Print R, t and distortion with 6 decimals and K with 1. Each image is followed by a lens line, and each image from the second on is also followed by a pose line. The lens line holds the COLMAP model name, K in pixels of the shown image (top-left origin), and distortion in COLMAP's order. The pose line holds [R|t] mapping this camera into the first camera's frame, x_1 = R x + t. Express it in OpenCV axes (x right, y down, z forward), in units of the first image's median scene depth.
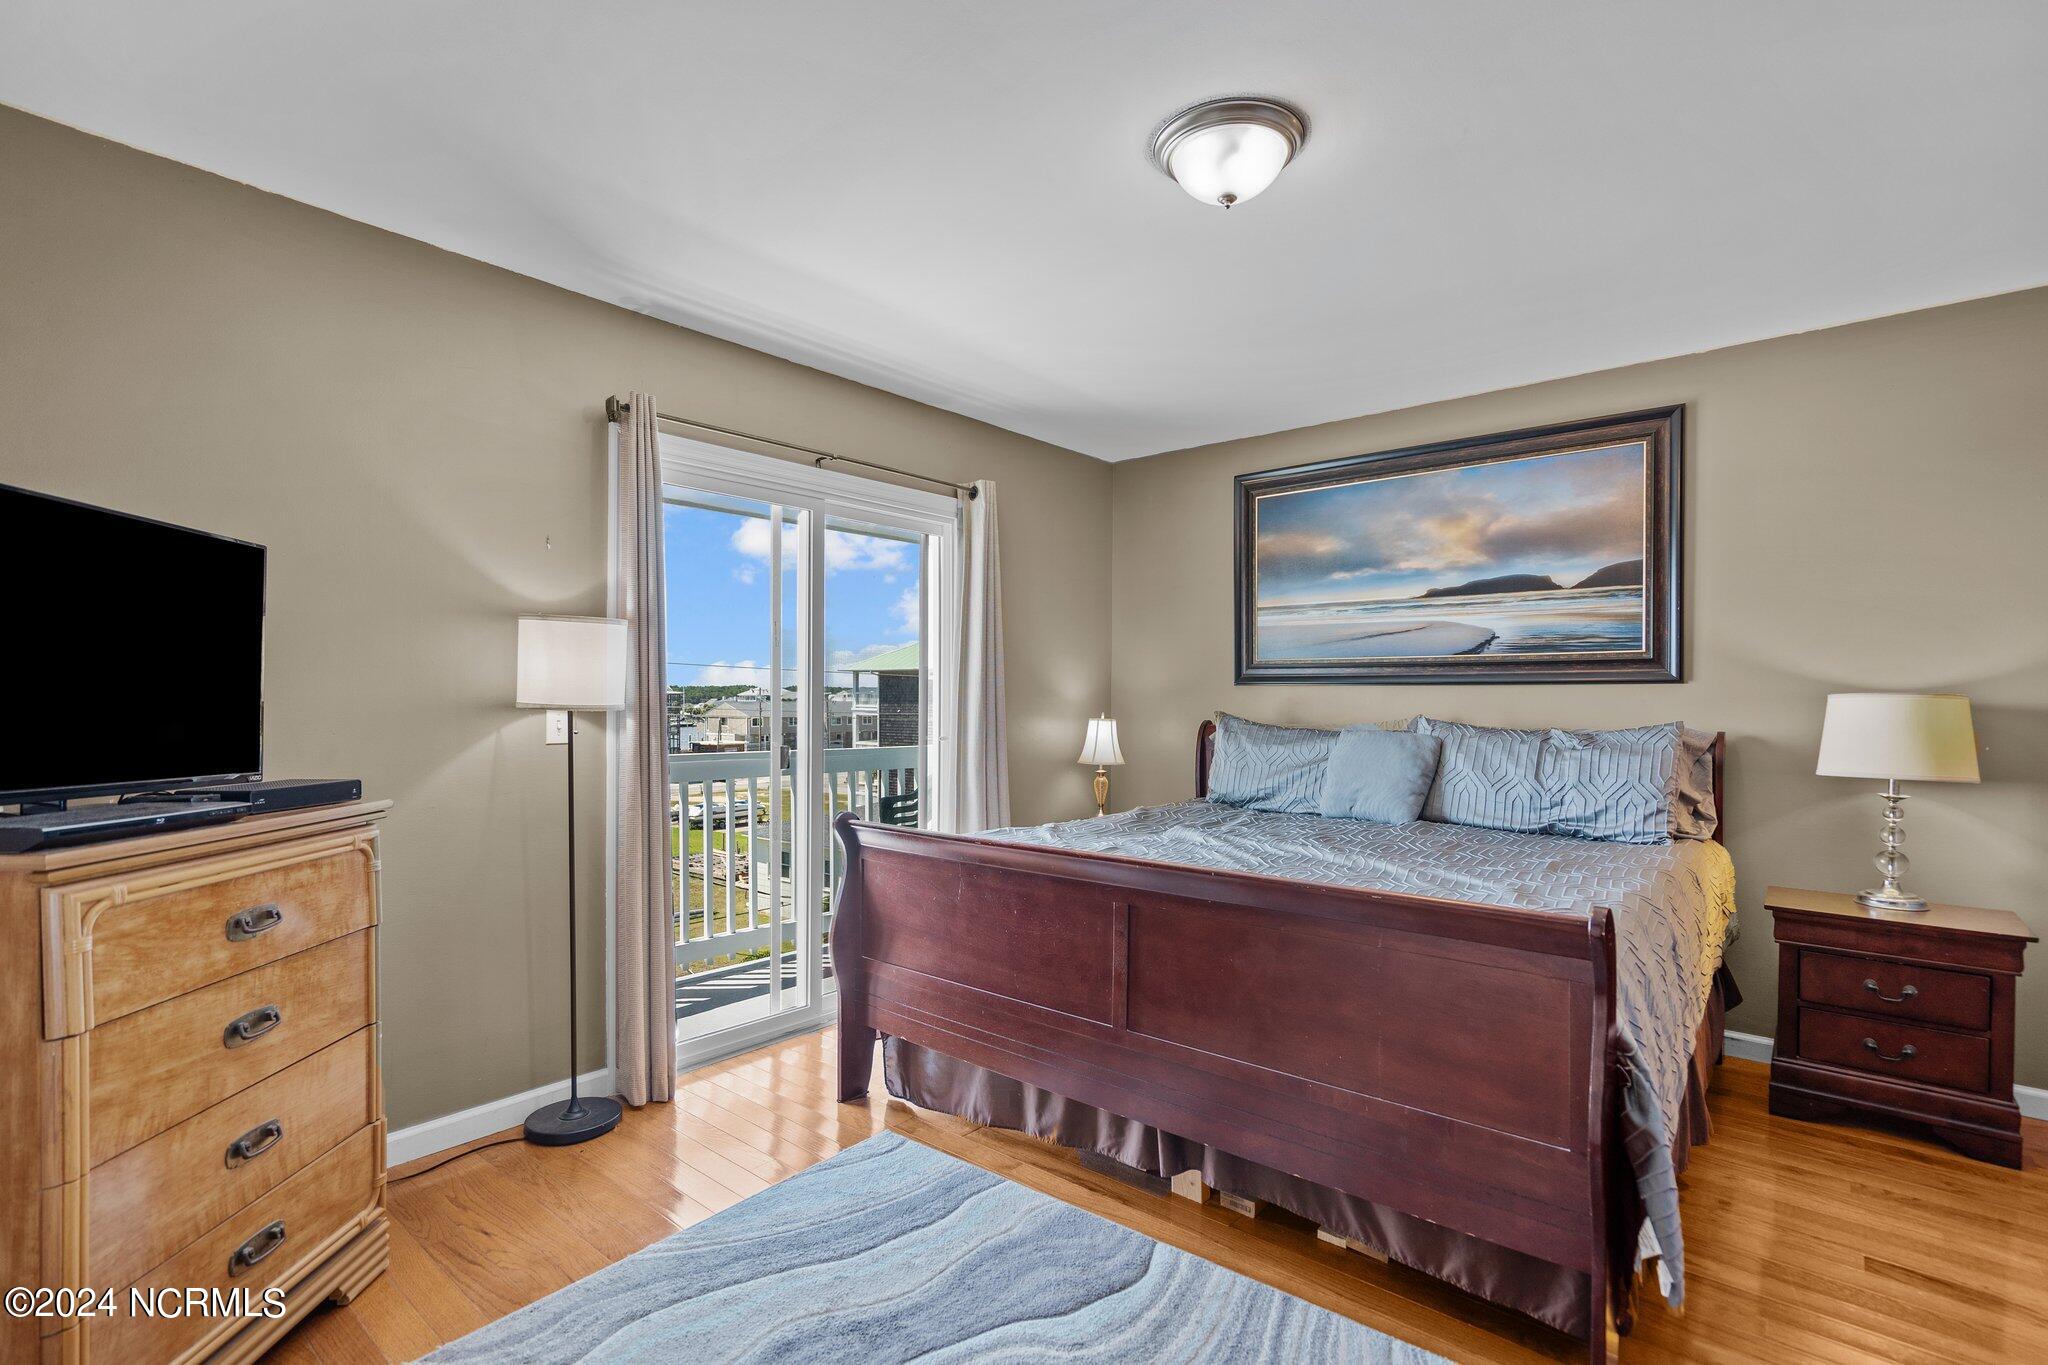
lens RADIAL K [[936.9, 0, 1021.4], [0, 936.9, 705.0], [0, 0, 1]] dist [-0.000861, 0.000288]
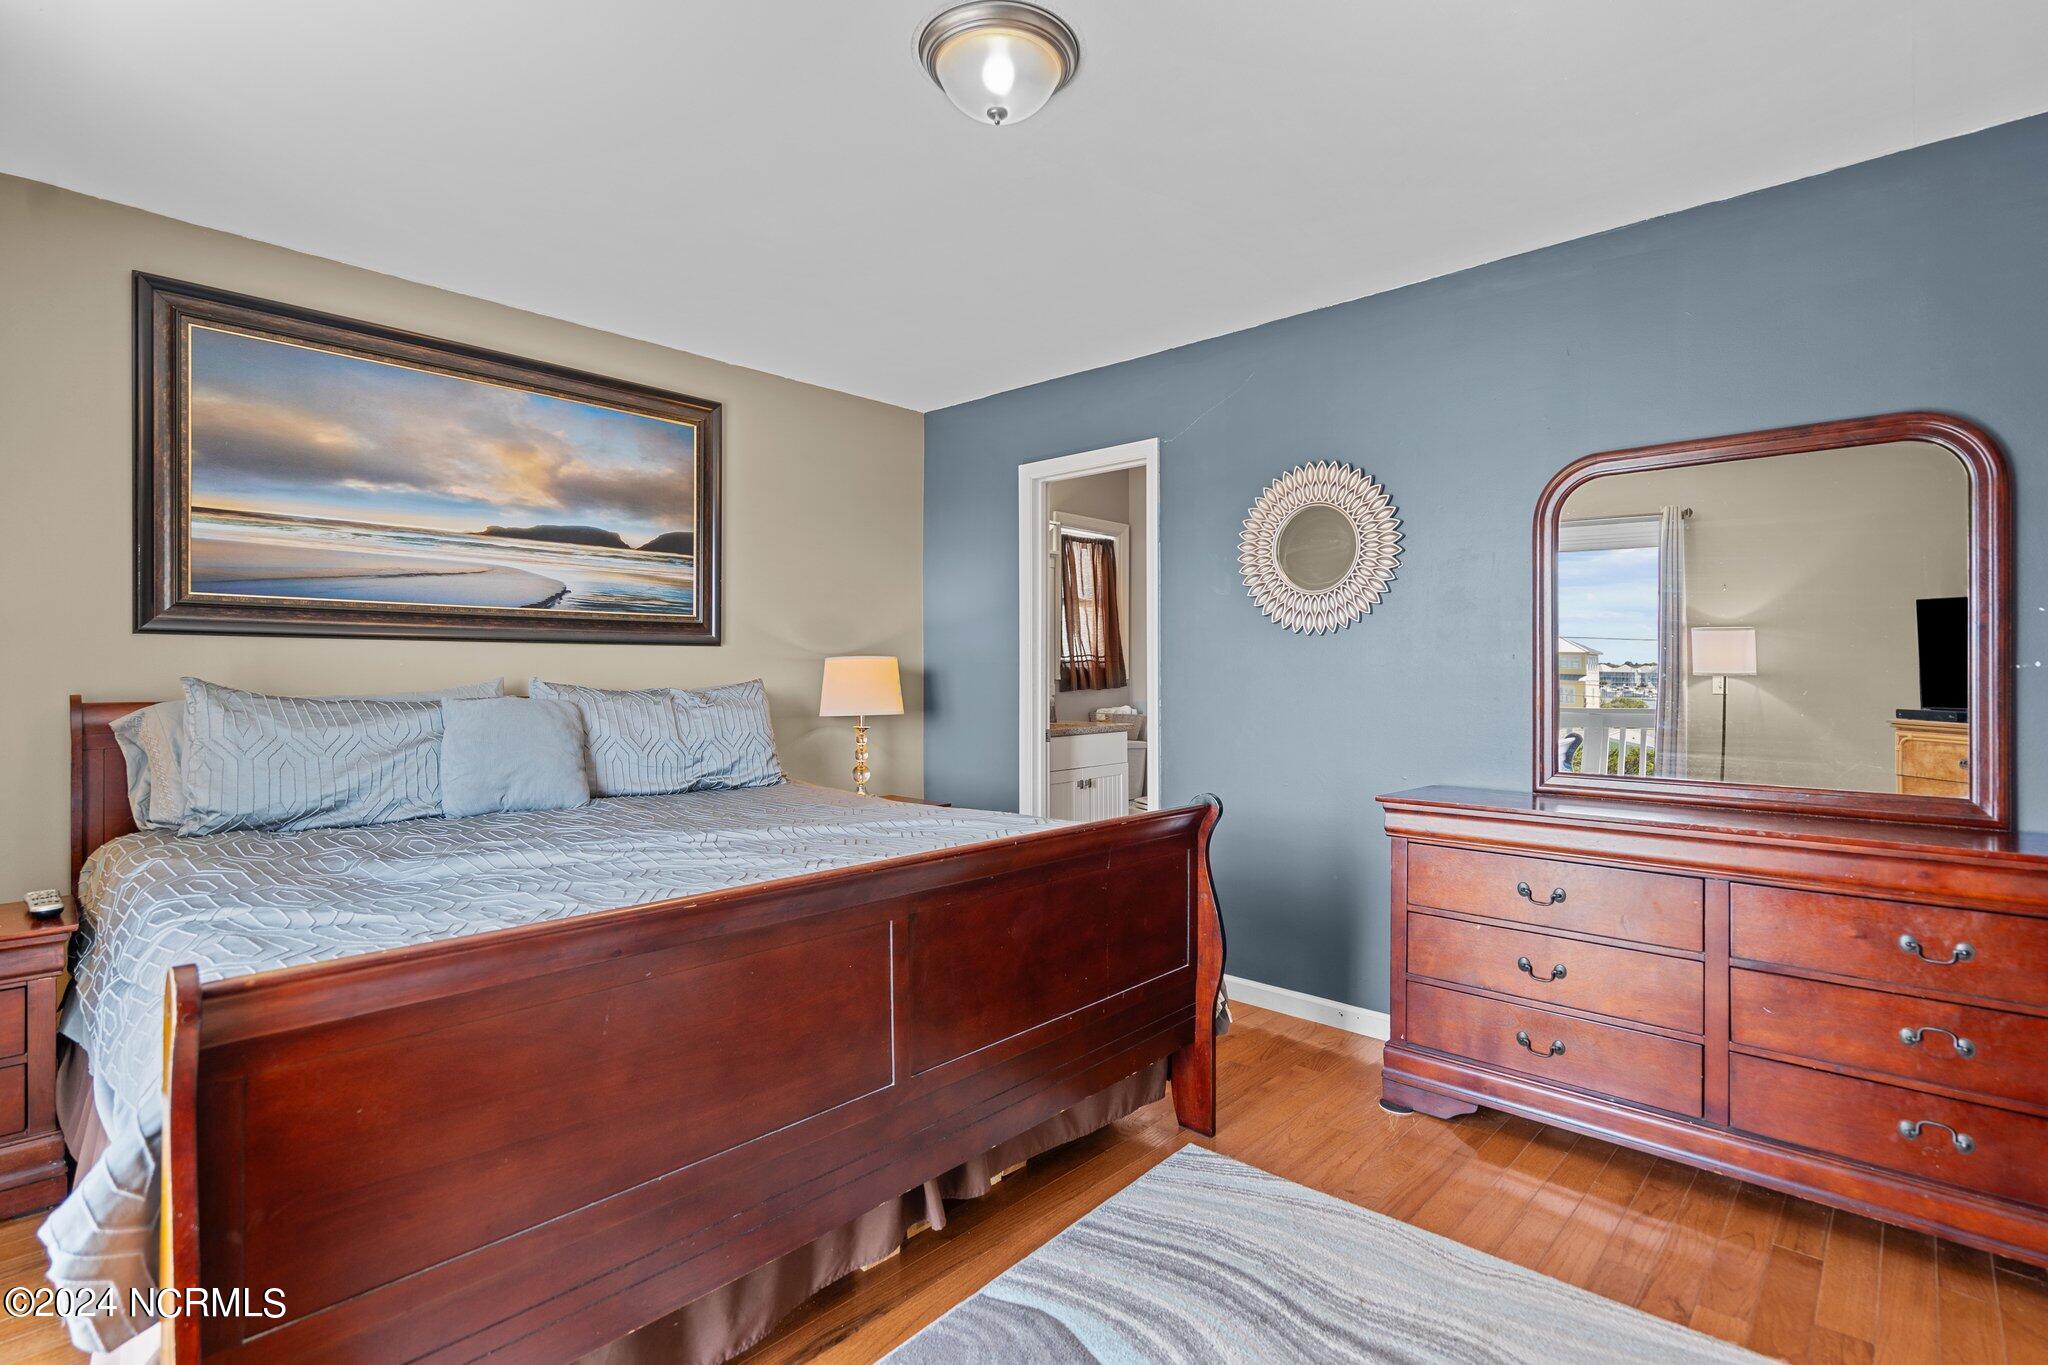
lens RADIAL K [[941.9, 0, 1030.7], [0, 941.9, 677.3], [0, 0, 1]] dist [-0.000469, 0.000291]
pose [[0.062933, -0.012714, 0.997937, -0.400971], [0.005201, 0.999909, 0.012411, 0.002404], [-0.998004, 0.004409, 0.062993, 0.516317]]
